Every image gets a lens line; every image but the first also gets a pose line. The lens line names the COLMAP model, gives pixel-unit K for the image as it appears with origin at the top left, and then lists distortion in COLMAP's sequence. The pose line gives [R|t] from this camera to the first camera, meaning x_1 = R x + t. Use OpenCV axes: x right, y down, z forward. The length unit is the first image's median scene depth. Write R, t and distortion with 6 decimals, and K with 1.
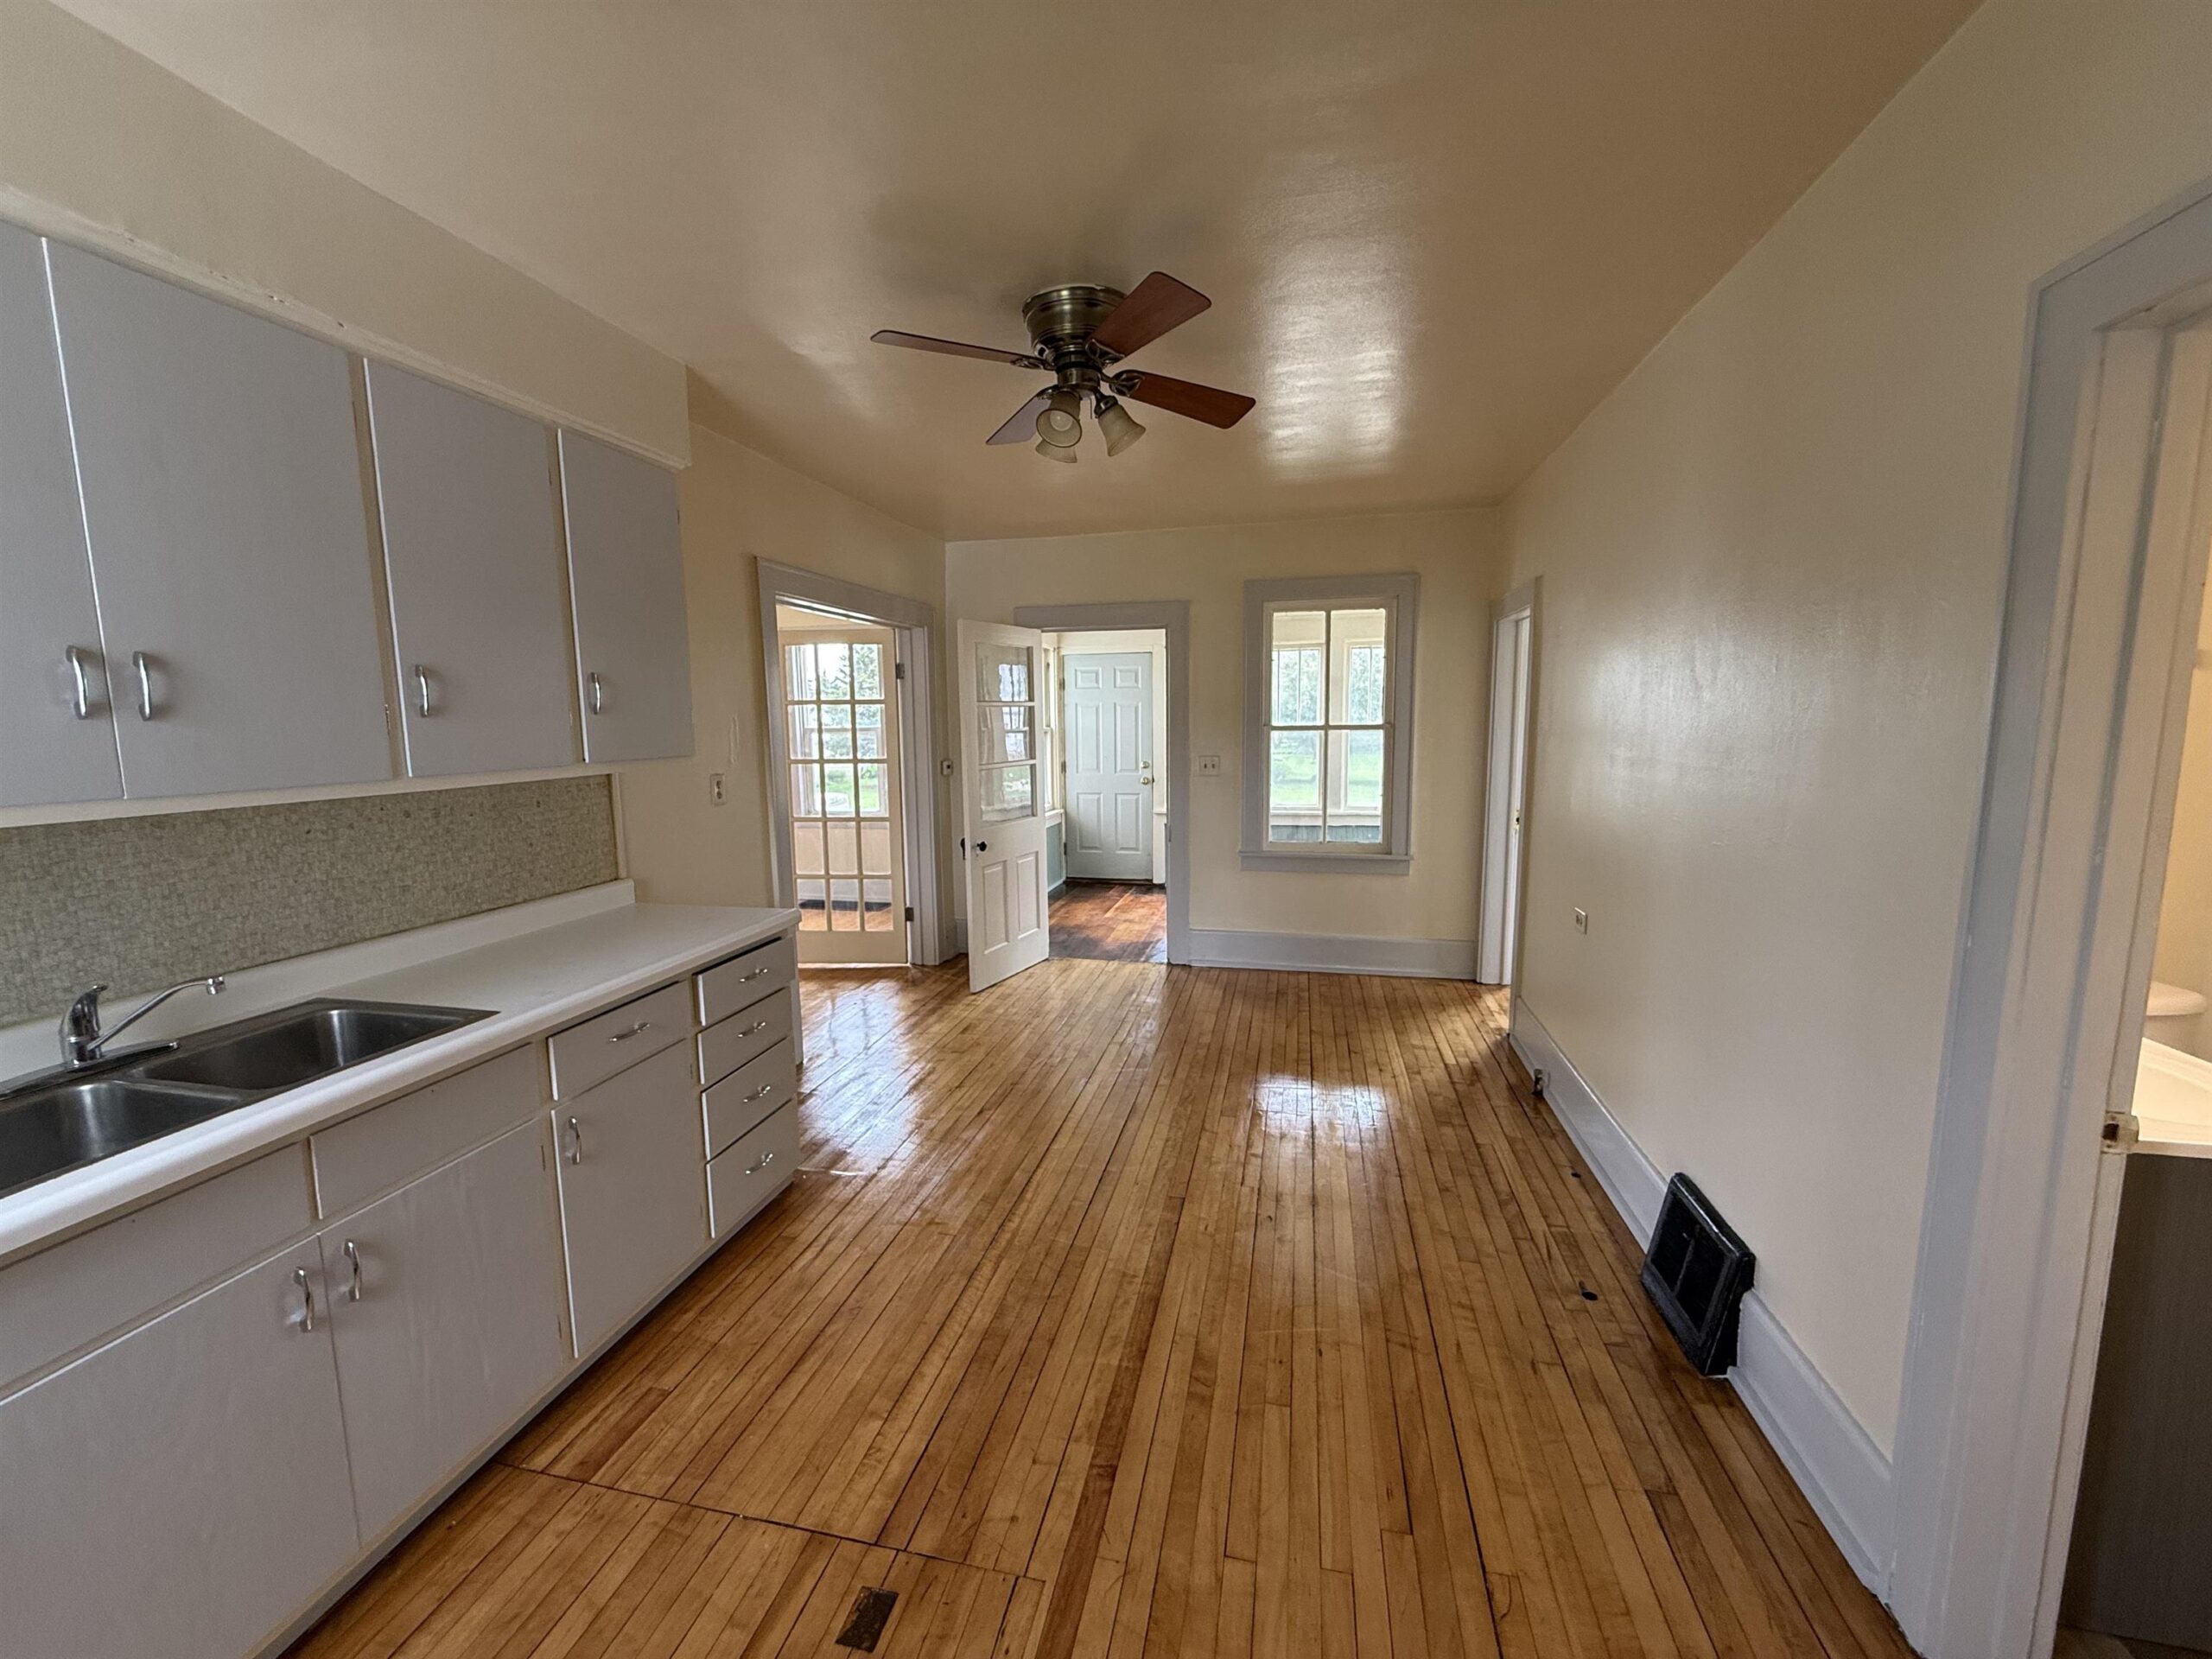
lens RADIAL K [[876.6, 0, 1100.3], [0, 876.6, 826.8], [0, 0, 1]] dist [0.000704, 0.000104]
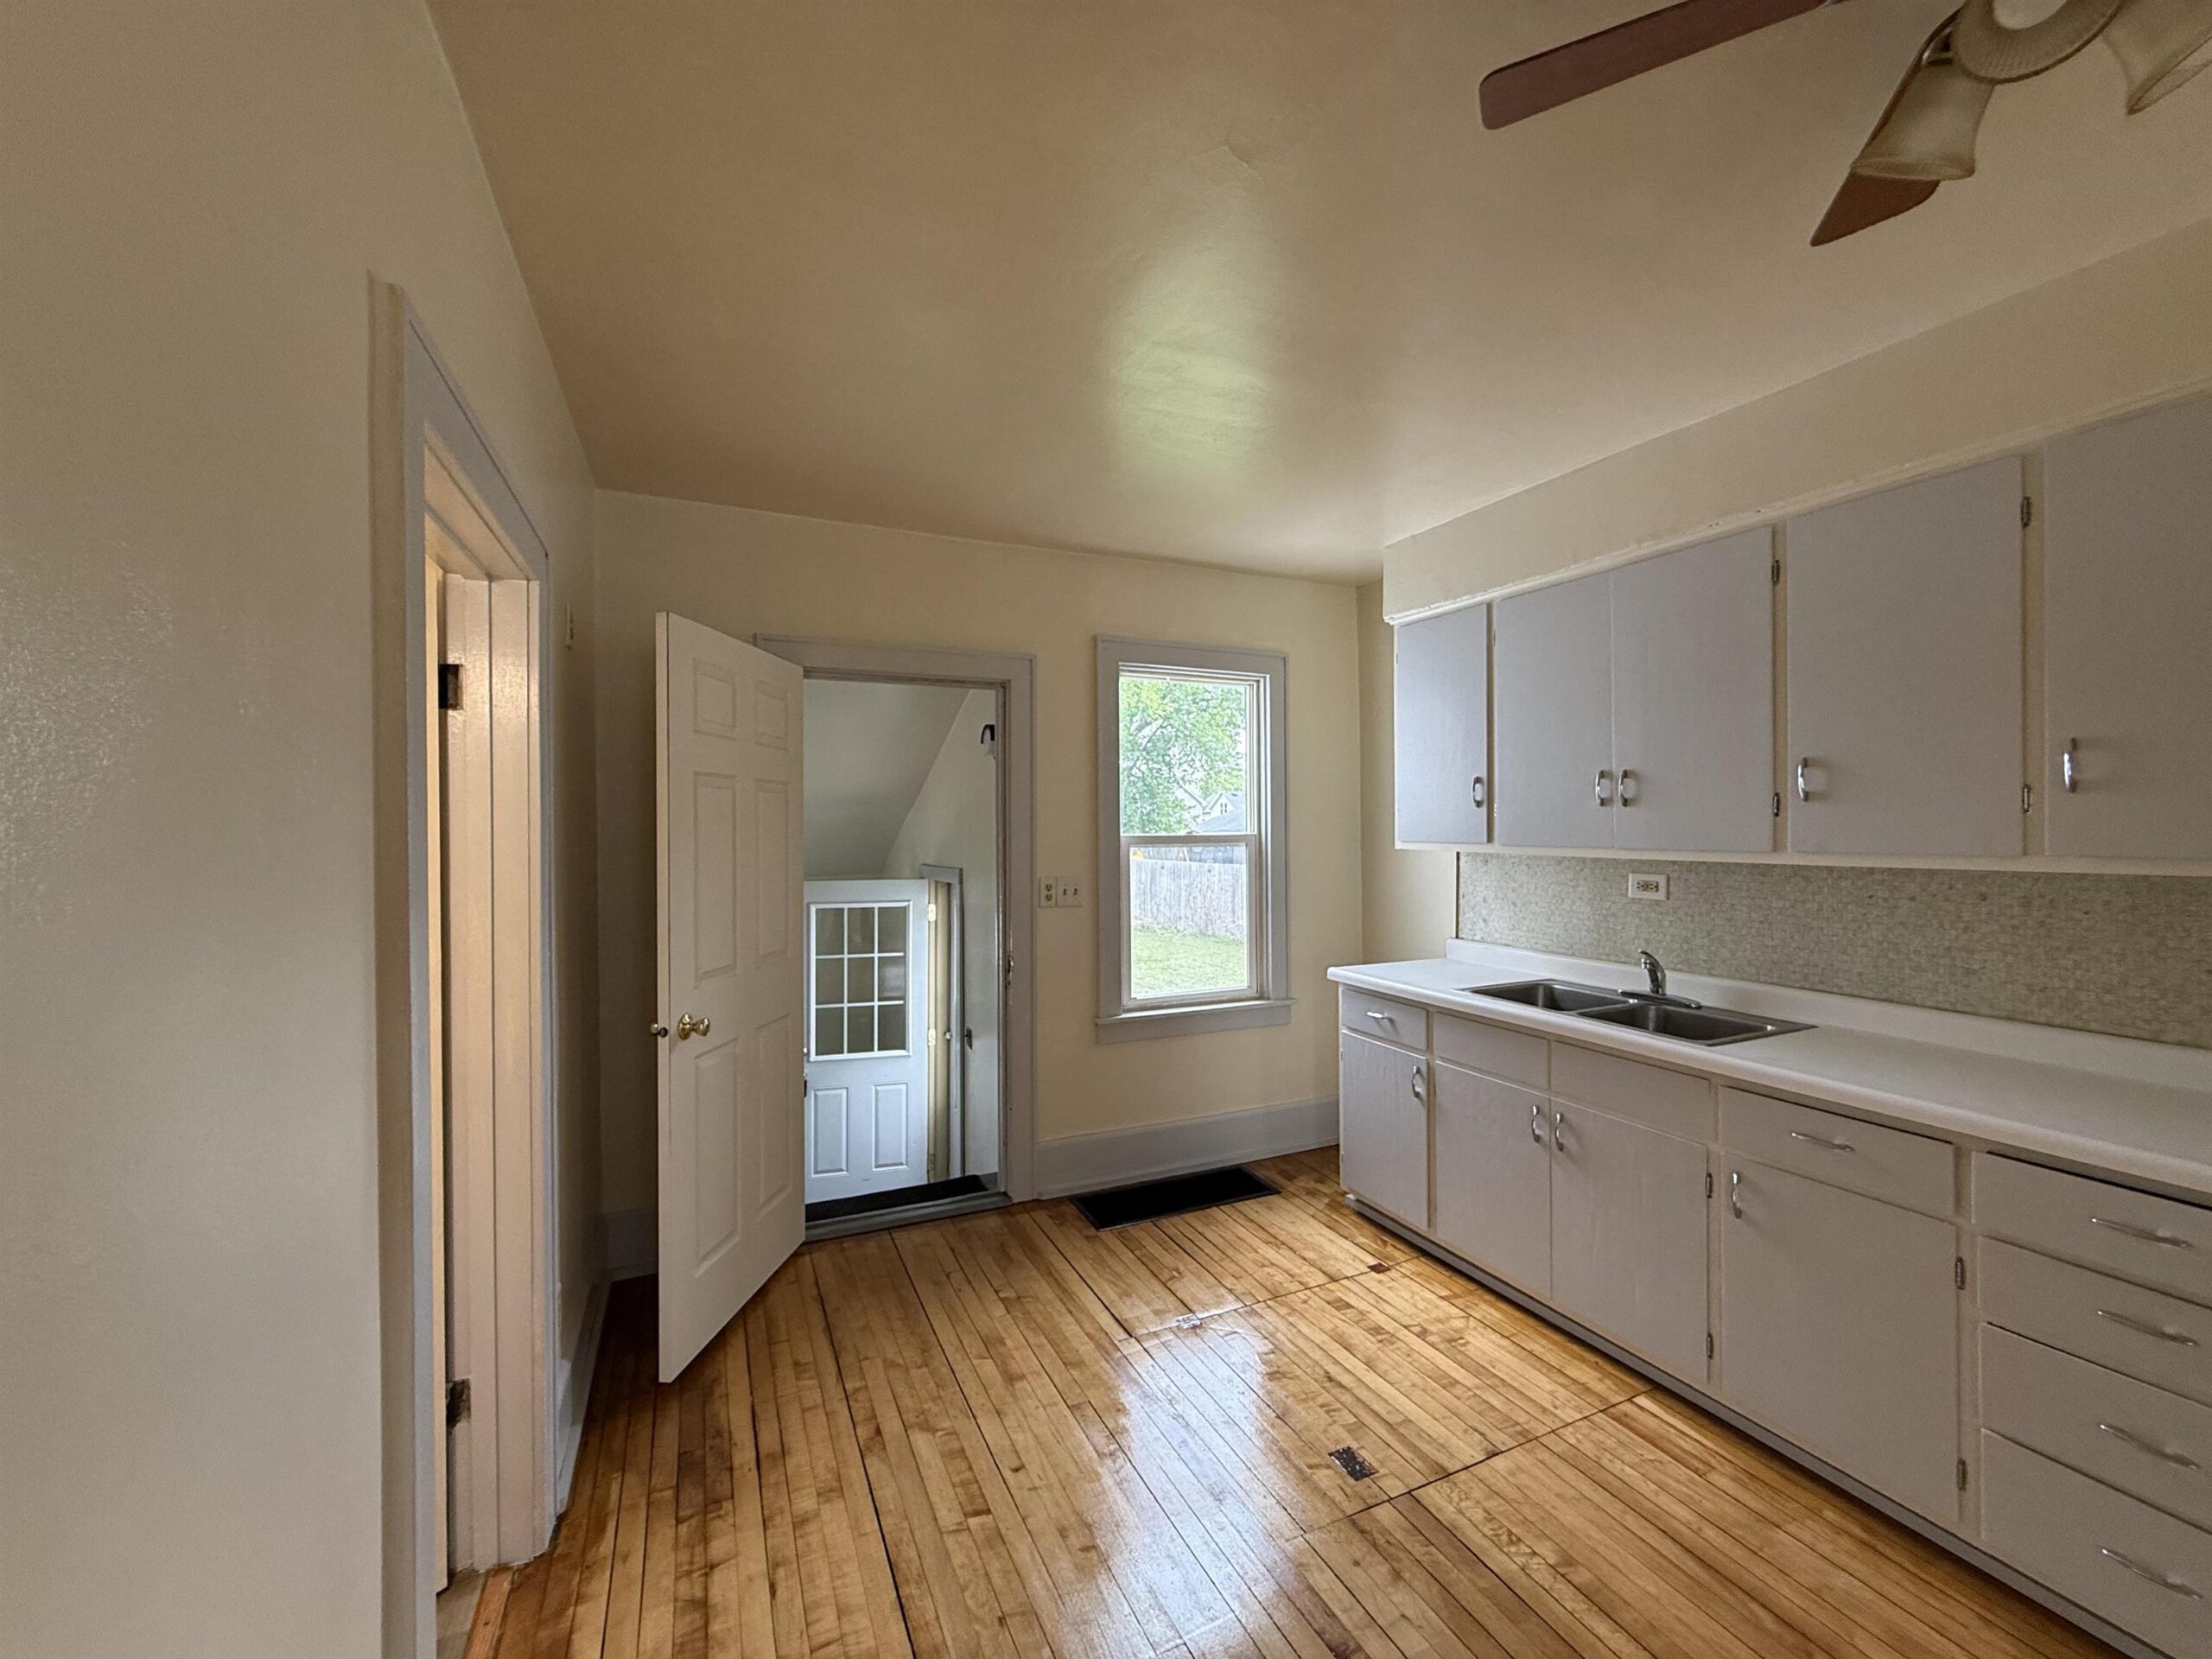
lens RADIAL K [[876.6, 0, 1100.3], [0, 876.6, 826.8], [0, 0, 1]] dist [0.000704, 0.000104]
pose [[-0.793424, 0.015700, -0.608466, 0.637454], [-0.063033, 0.992173, 0.107794, -0.148213], [0.605396, 0.123880, -0.786225, 1.268679]]
